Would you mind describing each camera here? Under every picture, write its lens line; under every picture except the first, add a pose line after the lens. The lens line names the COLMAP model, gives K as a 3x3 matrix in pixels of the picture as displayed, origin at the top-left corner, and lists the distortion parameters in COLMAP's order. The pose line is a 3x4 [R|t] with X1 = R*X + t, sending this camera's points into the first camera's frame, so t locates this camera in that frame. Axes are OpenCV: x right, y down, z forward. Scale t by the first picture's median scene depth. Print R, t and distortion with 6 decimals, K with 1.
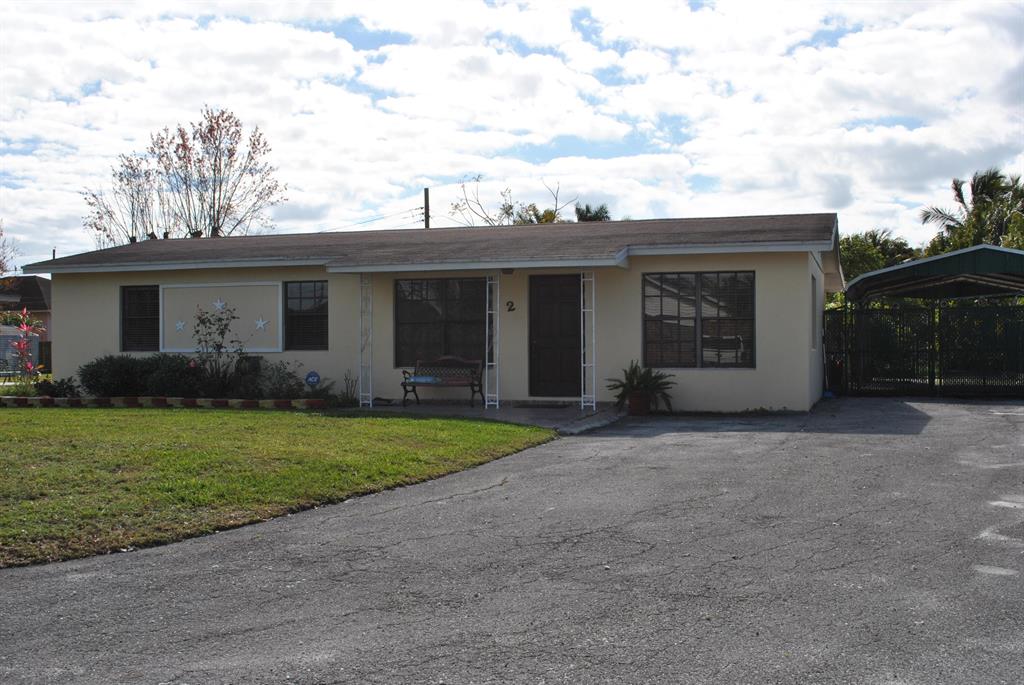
lens RADIAL K [[1138.4, 0, 512.0], [0, 1138.4, 342.5], [0, 0, 1]] dist [-0.048949, 0.015741]
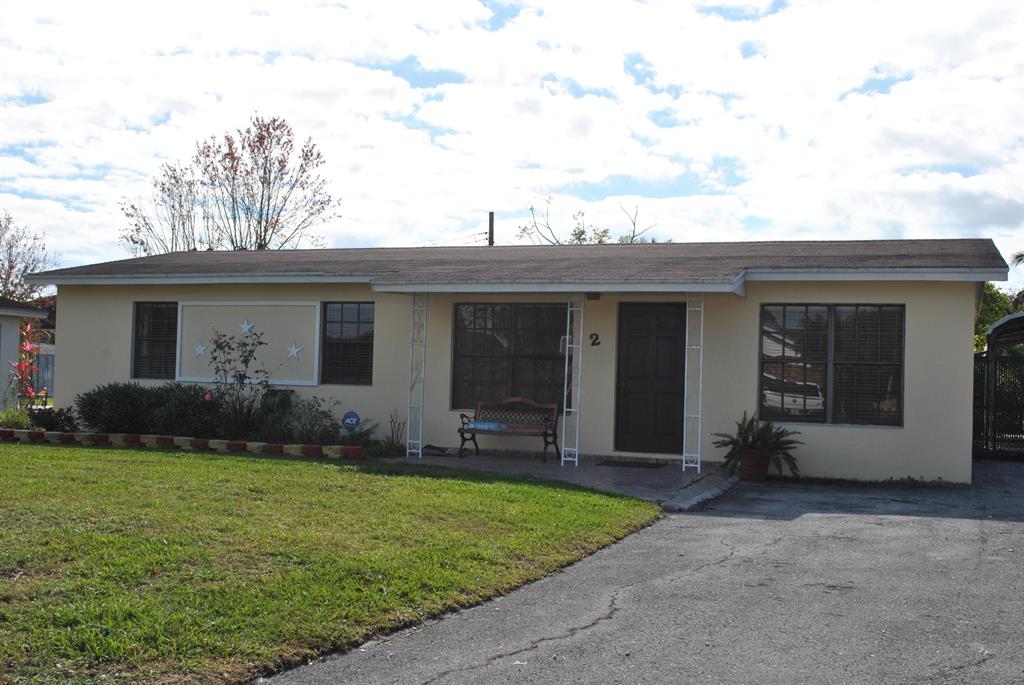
lens RADIAL K [[1138.4, 0, 512.0], [0, 1138.4, 342.5], [0, 0, 1]] dist [-0.048949, 0.015741]
pose [[0.998209, 0.030896, -0.051232, -0.018130], [-0.032417, 0.999050, -0.029119, -0.003912], [0.050284, 0.030728, 0.998262, 0.177940]]
